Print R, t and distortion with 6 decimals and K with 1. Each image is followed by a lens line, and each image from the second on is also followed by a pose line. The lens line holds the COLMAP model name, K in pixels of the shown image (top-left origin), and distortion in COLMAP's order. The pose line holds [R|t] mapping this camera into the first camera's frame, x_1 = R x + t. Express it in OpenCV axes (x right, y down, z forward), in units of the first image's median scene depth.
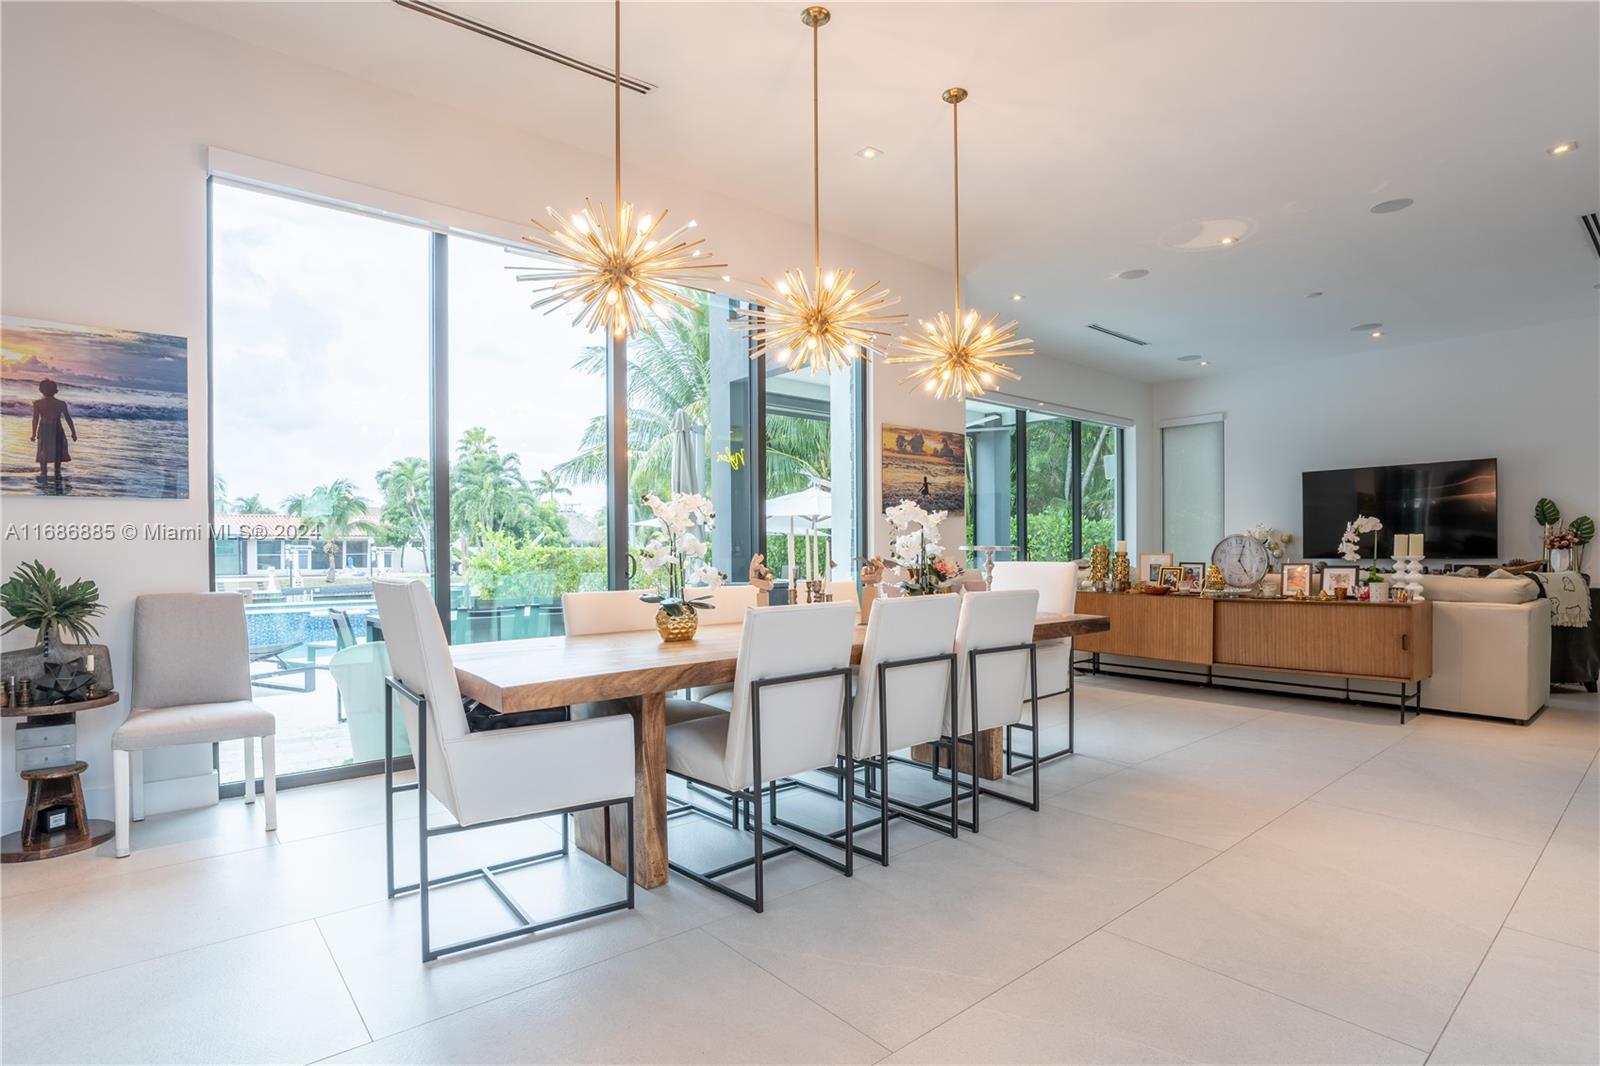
lens RADIAL K [[817.2, 0, 800.0], [0, 817.2, 533.0], [0, 0, 1]] dist [0.000427, -0.000175]
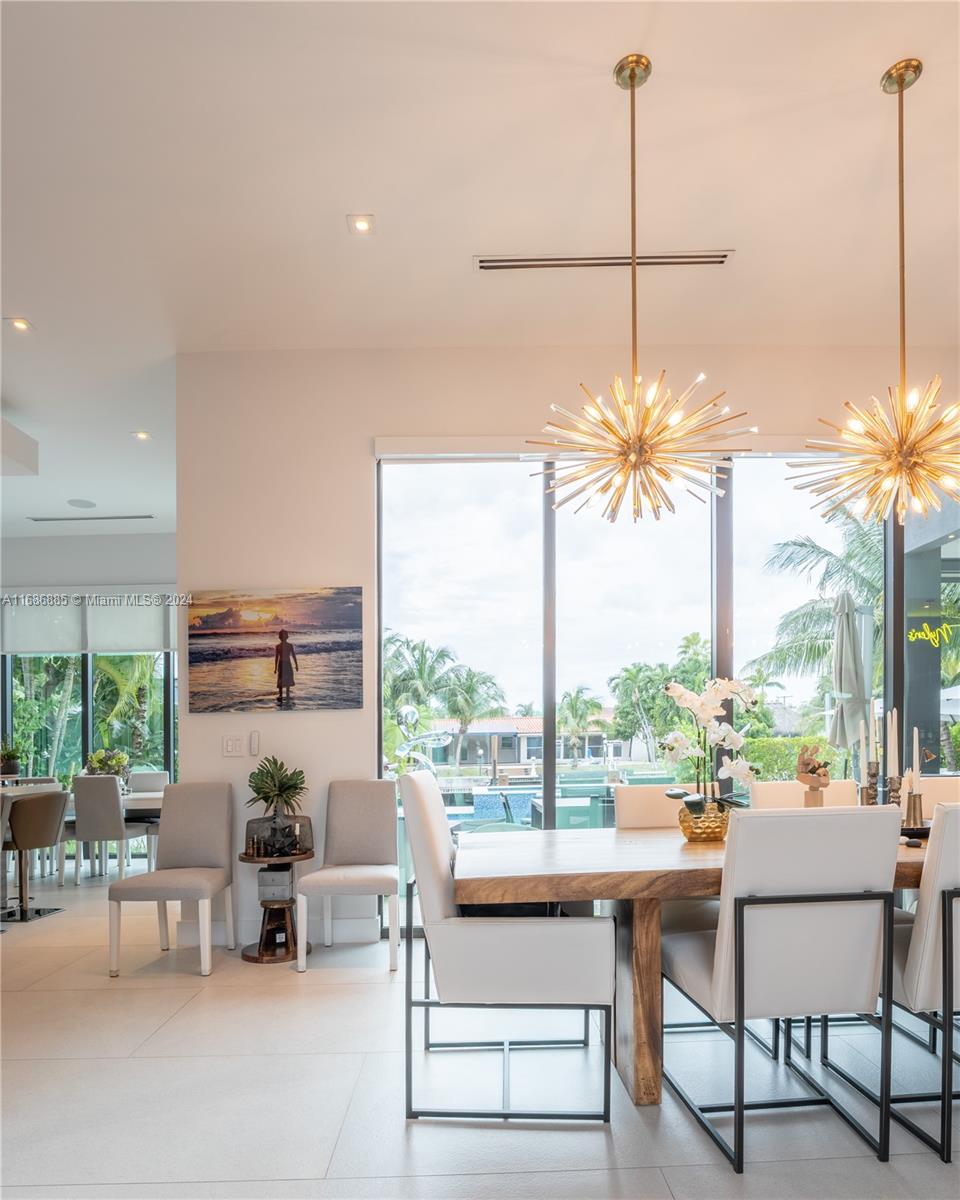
lens RADIAL K [[748.4, 0, 479.9], [0, 748.4, 742.1], [0, 0, 1]] dist [-0.015167, 0.001302]
pose [[0.787732, -0.014978, -0.615836, 0.159226], [0.028901, 0.999502, 0.012659, 0.002760], [0.615340, -0.027771, 0.787773, 0.177401]]
